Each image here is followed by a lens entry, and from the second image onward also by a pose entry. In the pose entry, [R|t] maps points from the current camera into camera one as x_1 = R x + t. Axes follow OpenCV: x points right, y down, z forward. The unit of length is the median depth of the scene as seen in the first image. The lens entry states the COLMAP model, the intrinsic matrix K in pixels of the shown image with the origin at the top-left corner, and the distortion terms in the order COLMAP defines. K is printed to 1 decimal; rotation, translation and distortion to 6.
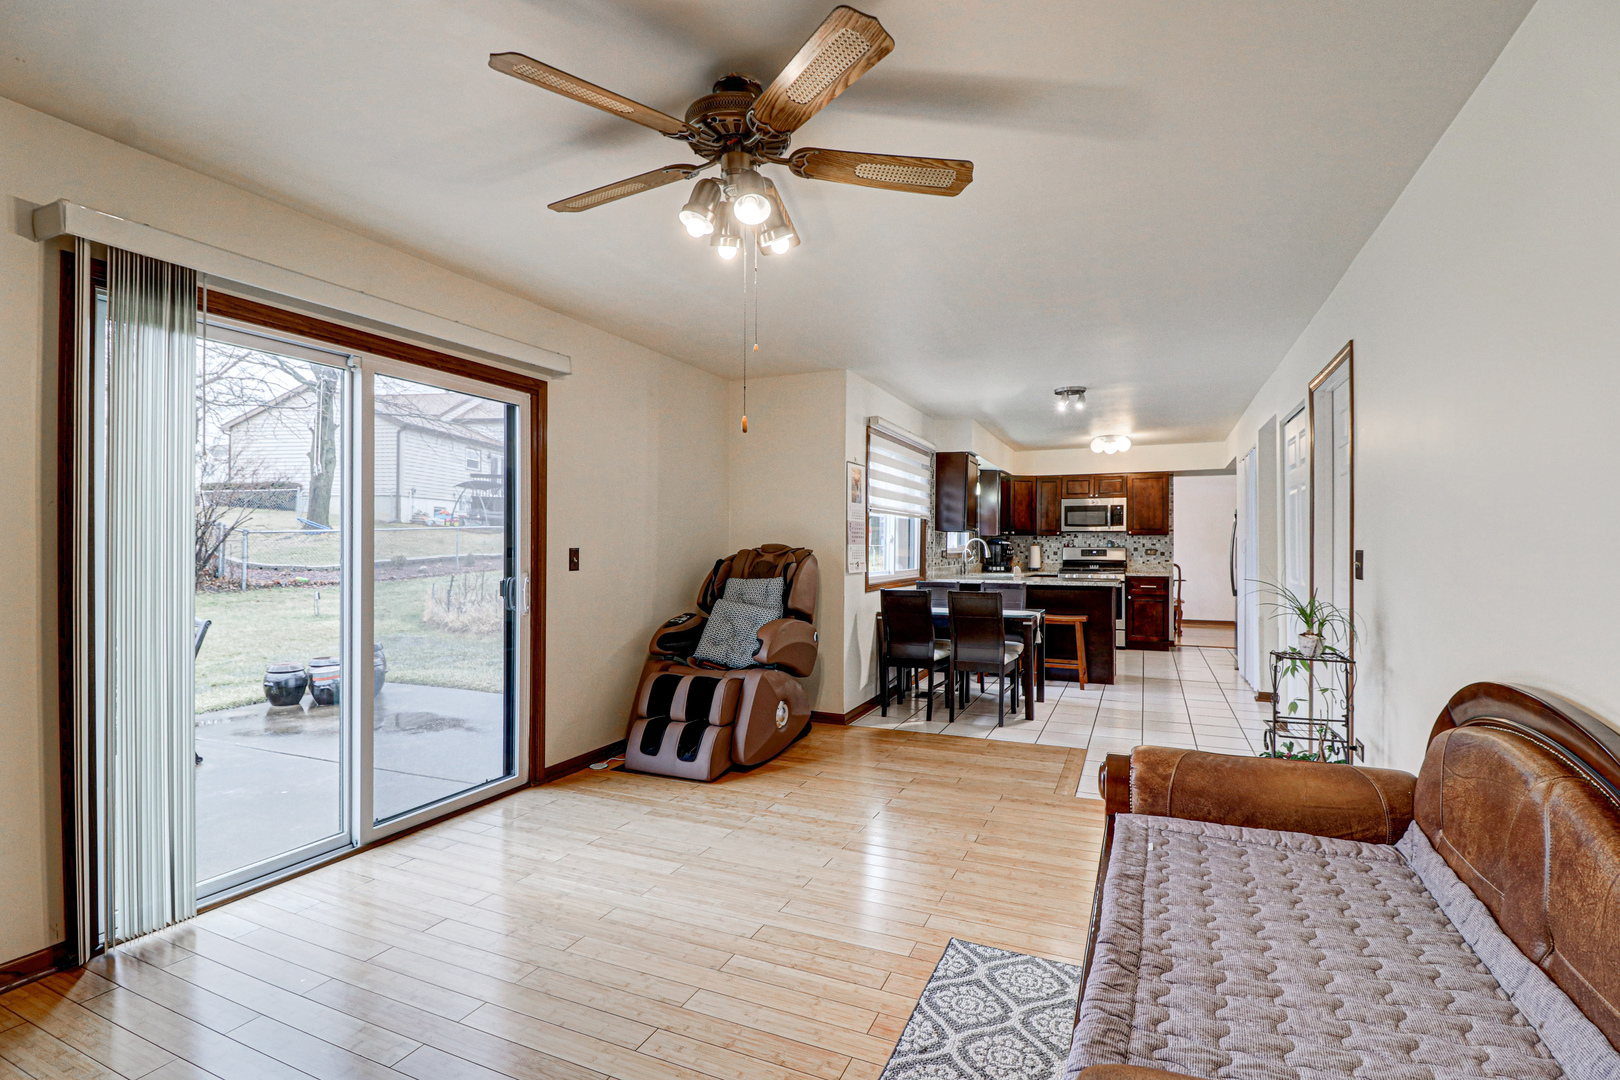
lens RADIAL K [[767.2, 0, 805.2], [0, 767.2, 542.1], [0, 0, 1]] dist [-0.004126, -0.011285]
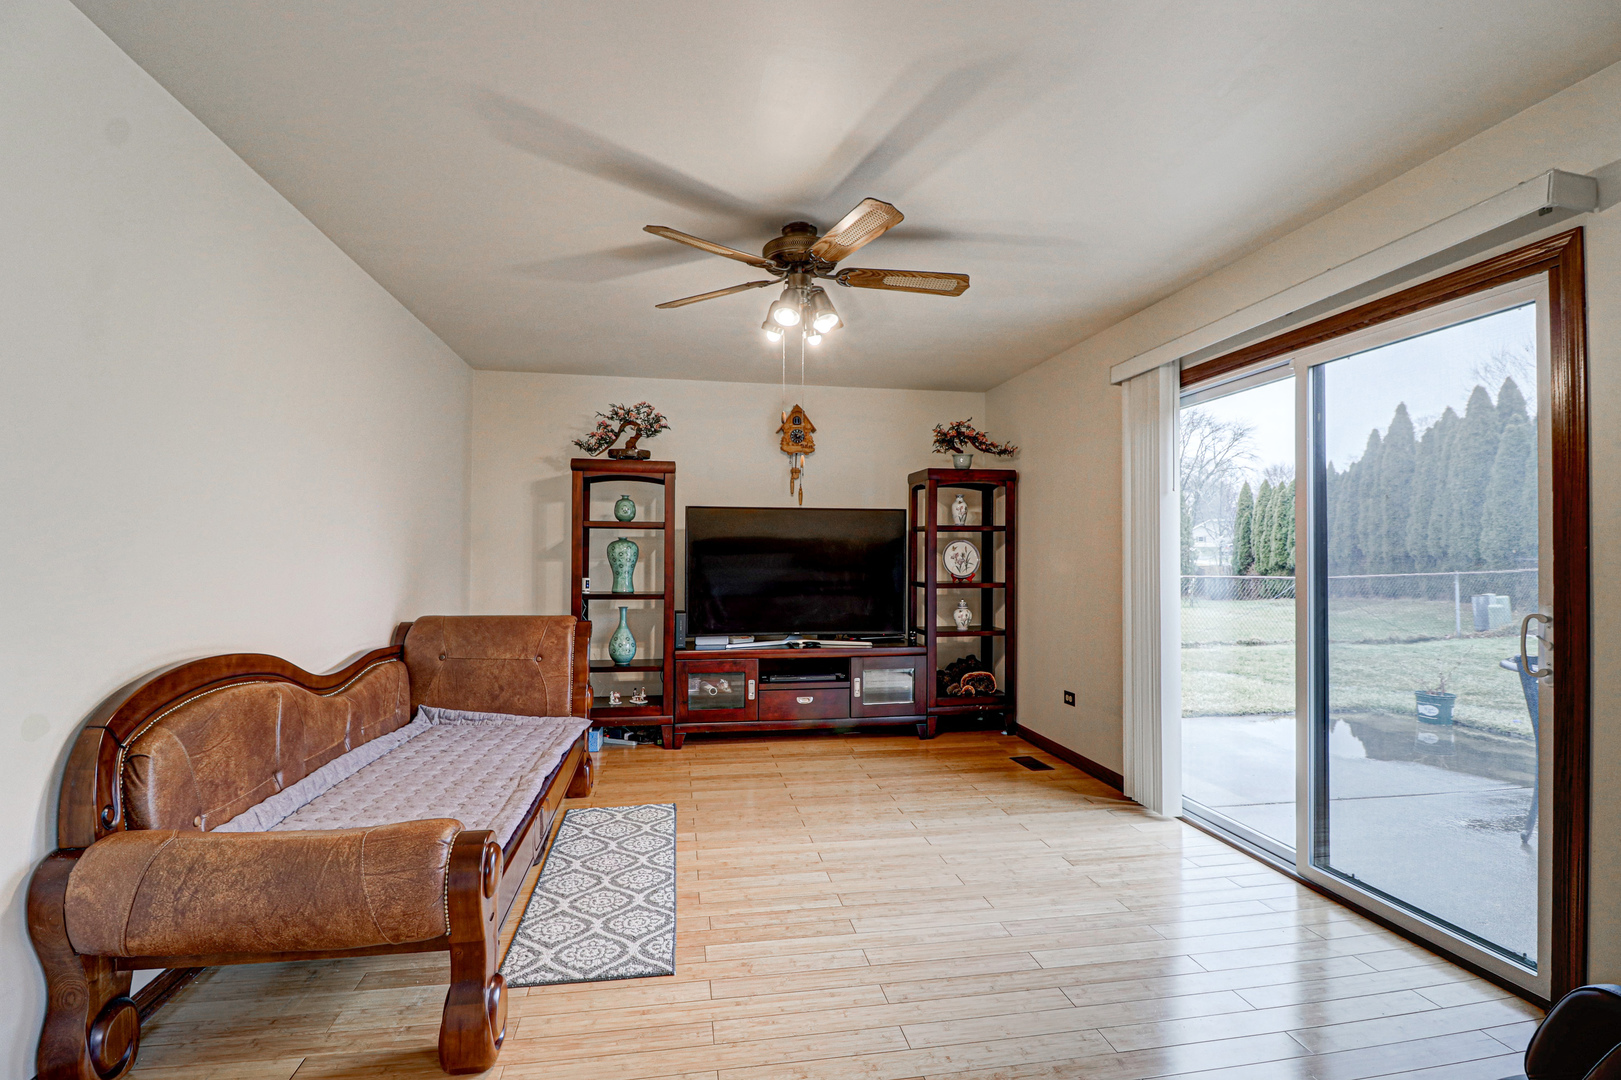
lens RADIAL K [[767.7, 0, 809.8], [0, 767.7, 546.4], [0, 0, 1]] dist [-0.004126, -0.011285]
pose [[-0.831443, -0.012987, -0.555458, 0.146051], [-0.003792, 0.999836, -0.017701, 0.004542], [0.555596, -0.012611, -0.831356, 0.474208]]
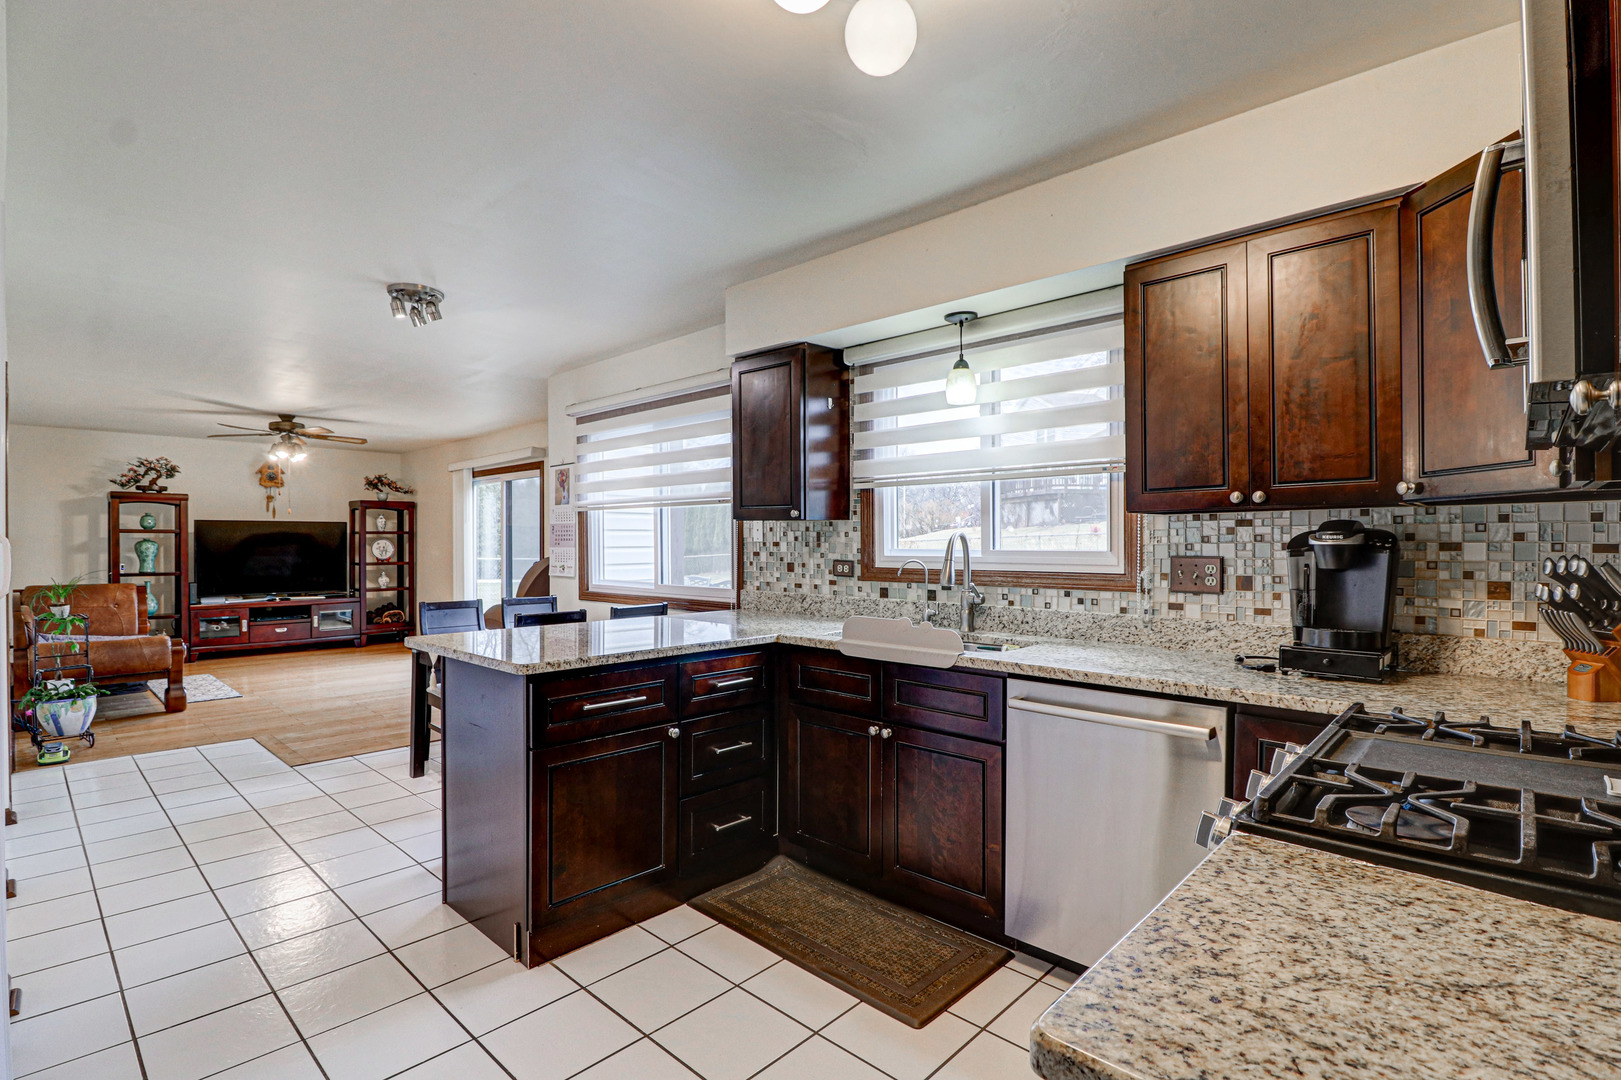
lens RADIAL K [[767.7, 0, 822.9], [0, 767.7, 547.1], [0, 0, 1]] dist [-0.004126, -0.011285]
pose [[-0.323389, 0.003303, -0.946260, 0.514184], [0.005496, 0.999984, 0.001613, 0.001874], [0.946250, -0.004679, -0.323402, 0.949768]]
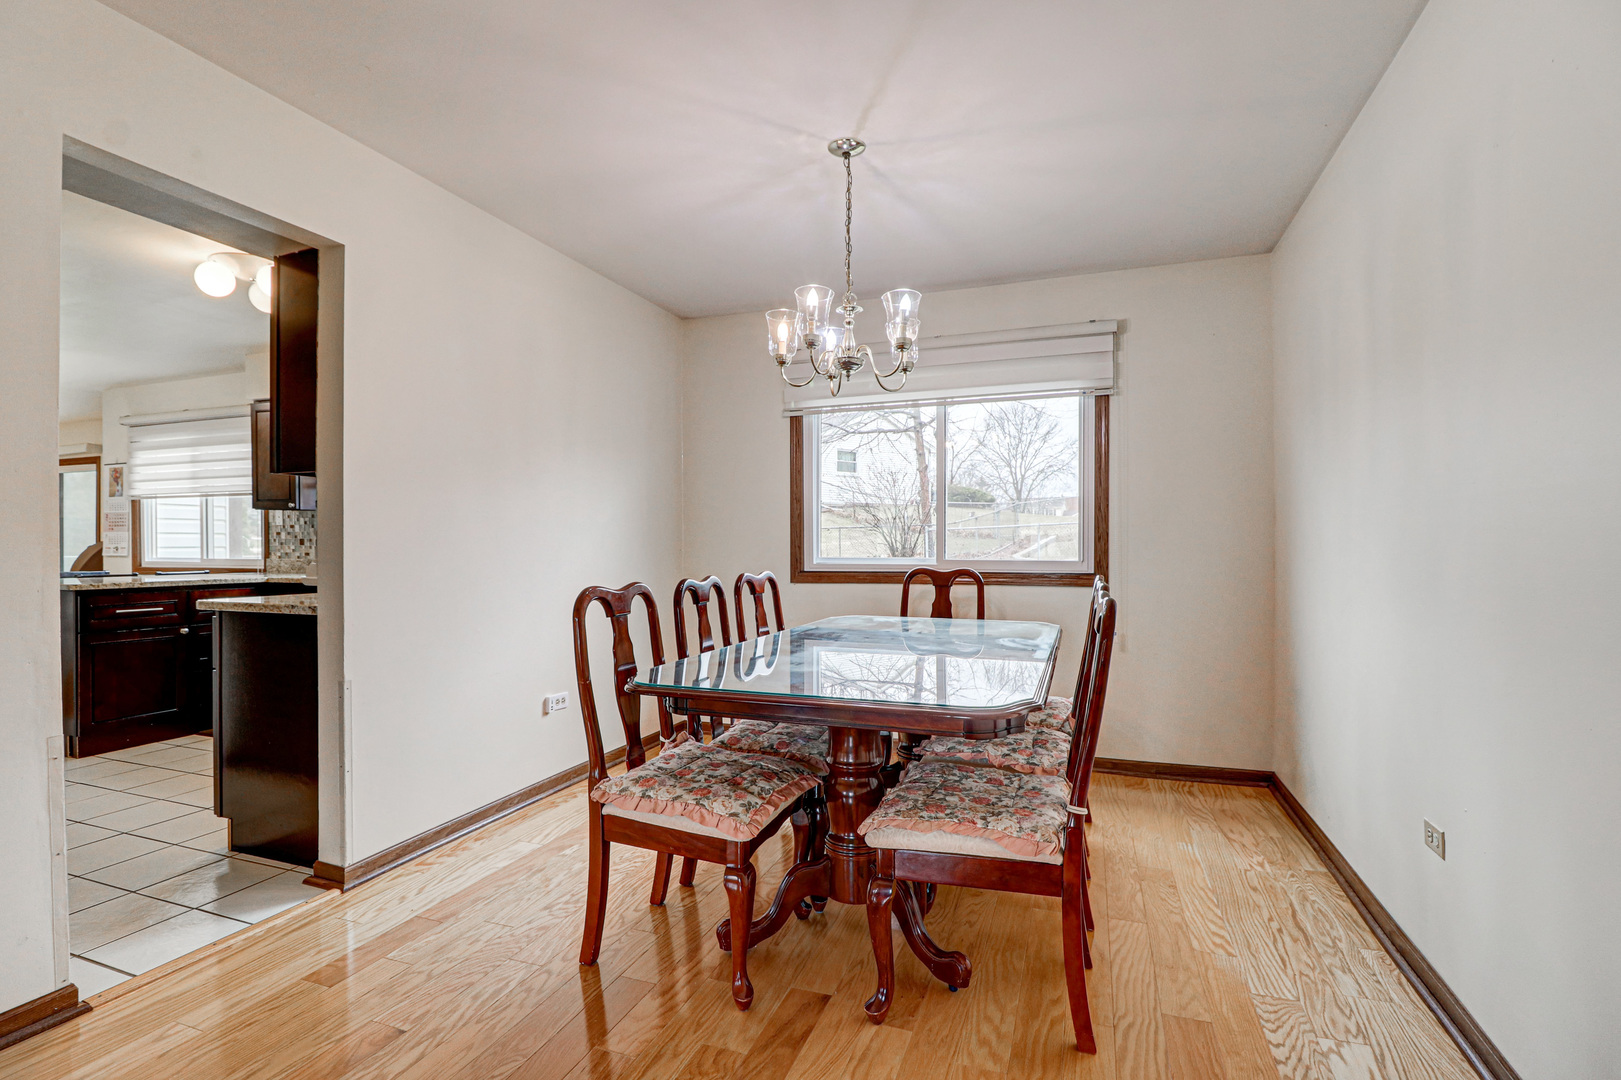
lens RADIAL K [[767.7, 0, 804.7], [0, 767.7, 541.9], [0, 0, 1]] dist [-0.004126, -0.011285]
pose [[0.061849, -0.002861, -0.998081, 0.757487], [0.008197, 0.999964, -0.002358, 0.017642], [0.998052, -0.008035, 0.061870, 1.157970]]
